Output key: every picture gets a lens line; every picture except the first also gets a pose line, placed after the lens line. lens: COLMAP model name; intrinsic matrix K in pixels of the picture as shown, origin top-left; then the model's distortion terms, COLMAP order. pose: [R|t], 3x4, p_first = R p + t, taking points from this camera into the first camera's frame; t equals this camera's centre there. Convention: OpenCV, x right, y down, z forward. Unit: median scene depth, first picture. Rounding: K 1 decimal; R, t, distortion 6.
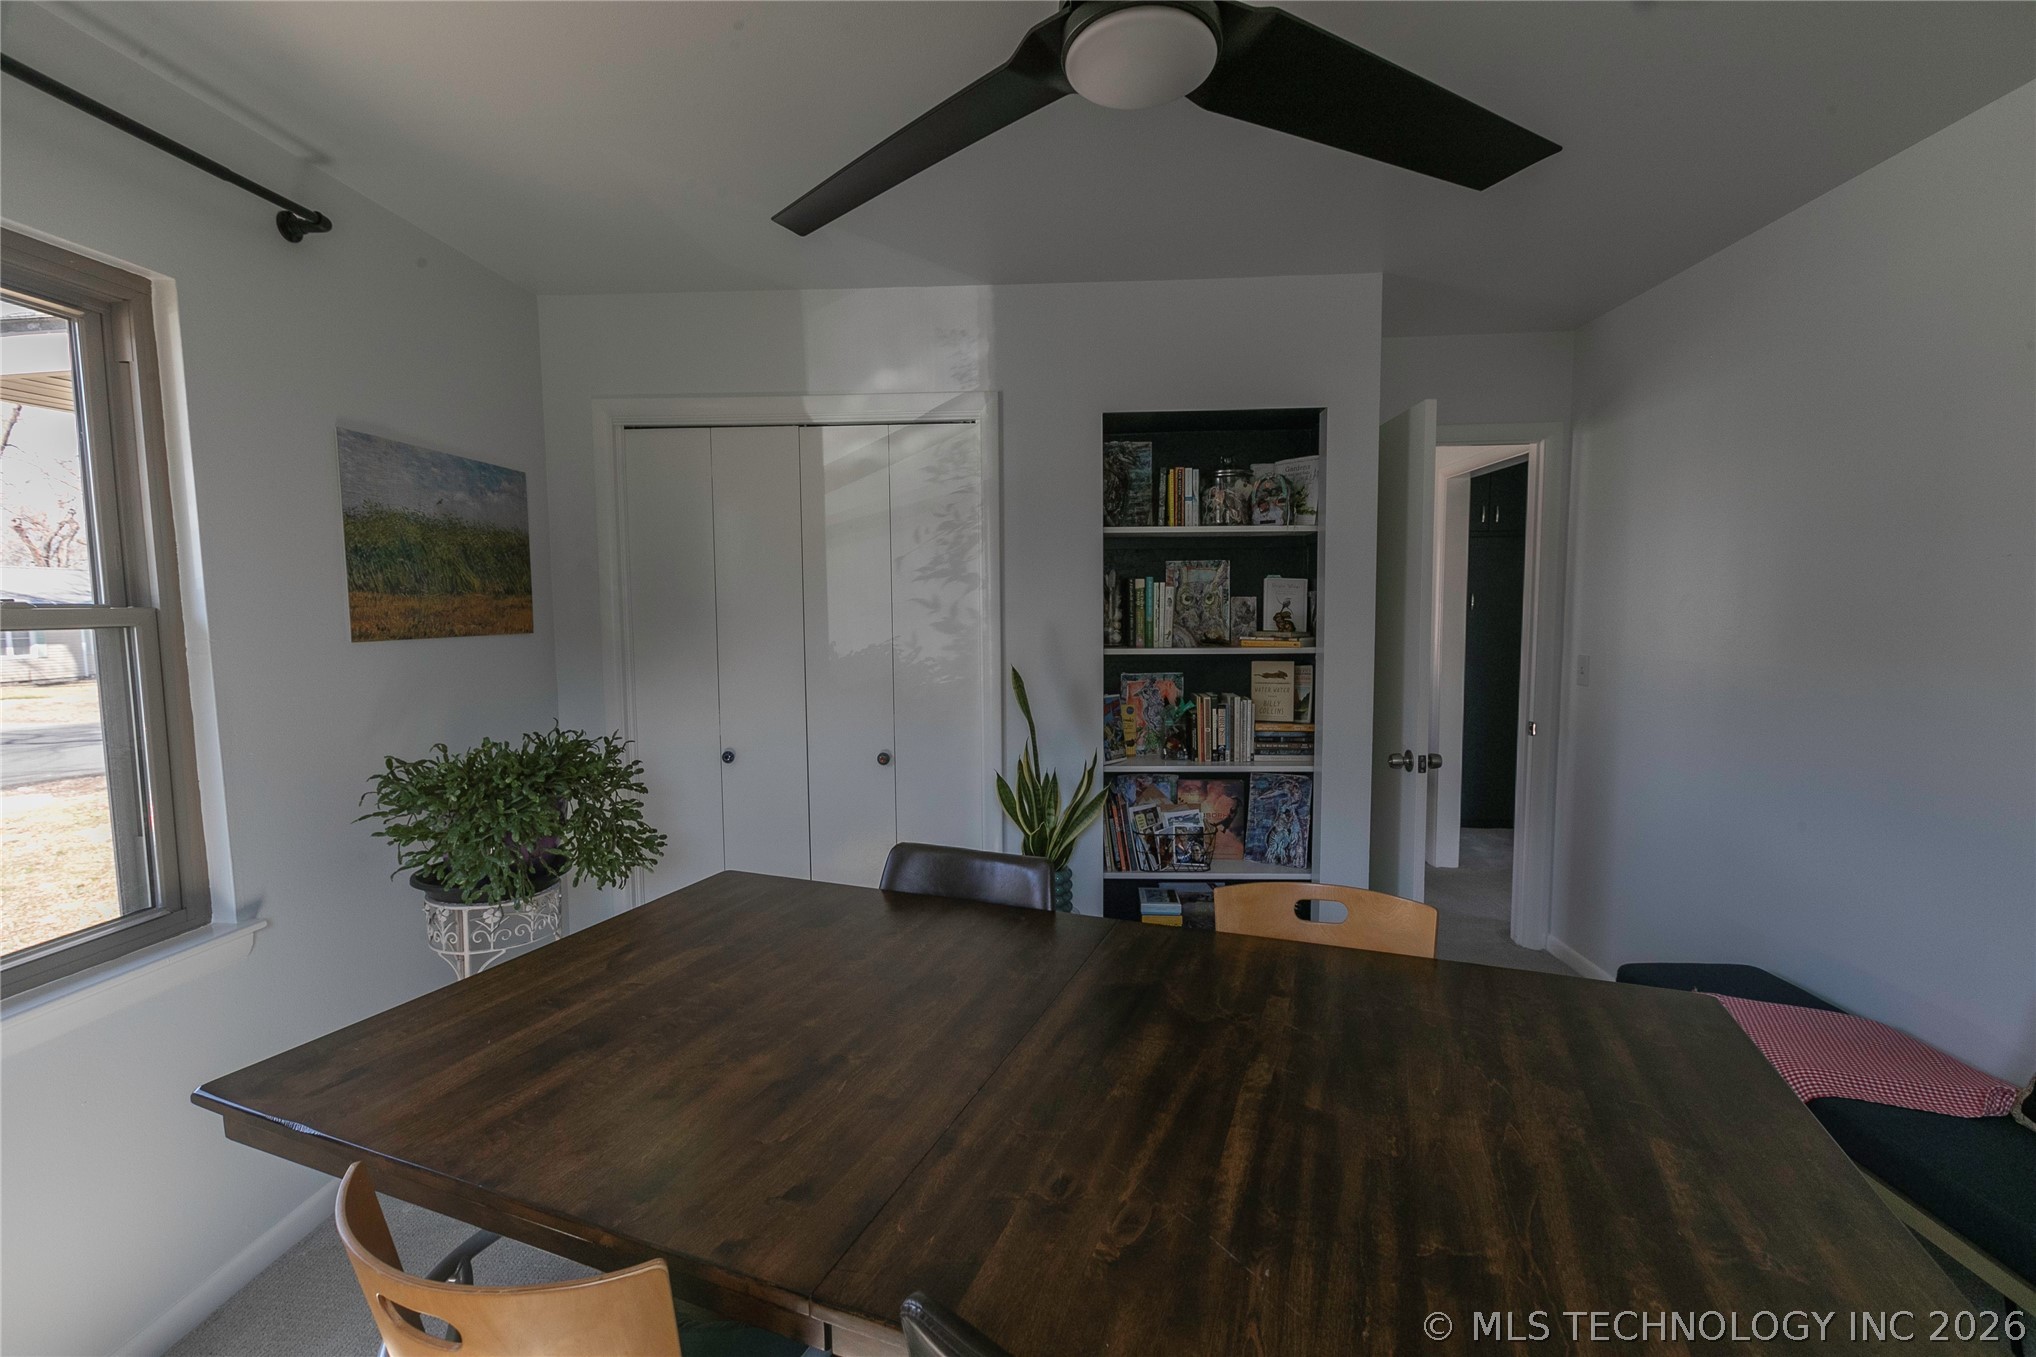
lens RADIAL K [[907.1, 0, 1013.2], [0, 907.1, 688.2], [0, 0, 1]] dist [0.001598, 0.000885]
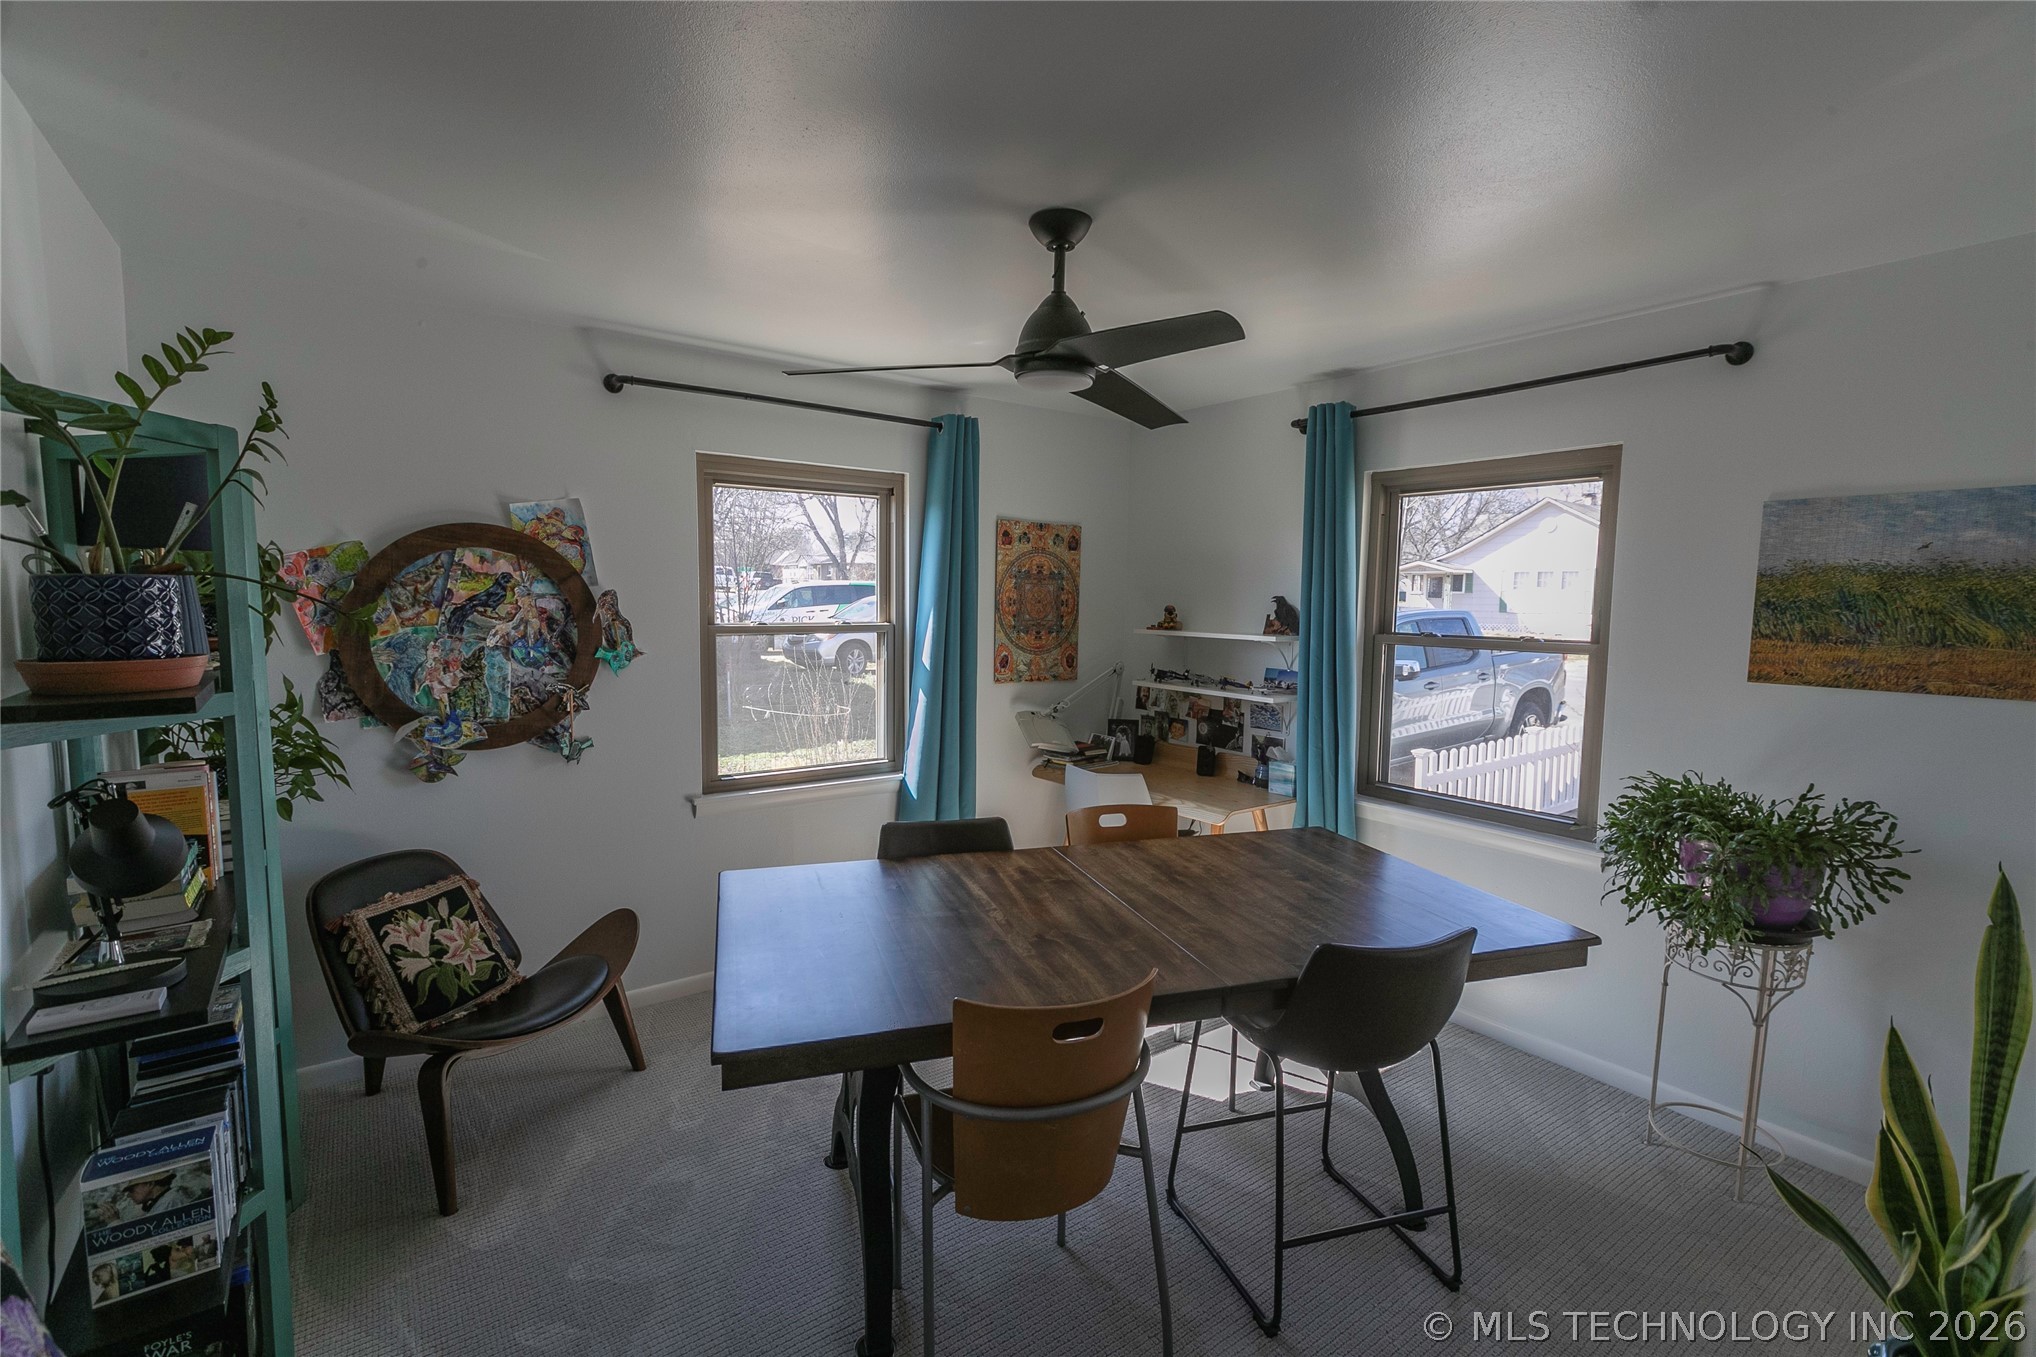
lens RADIAL K [[907.1, 0, 1024.2], [0, 907.1, 667.0], [0, 0, 1]] dist [0.001598, 0.000885]
pose [[-0.765406, 0.046243, -0.641884, 0.756997], [-0.066241, 0.986456, 0.150055, -0.184959], [0.640129, 0.157372, -0.751976, 1.284633]]
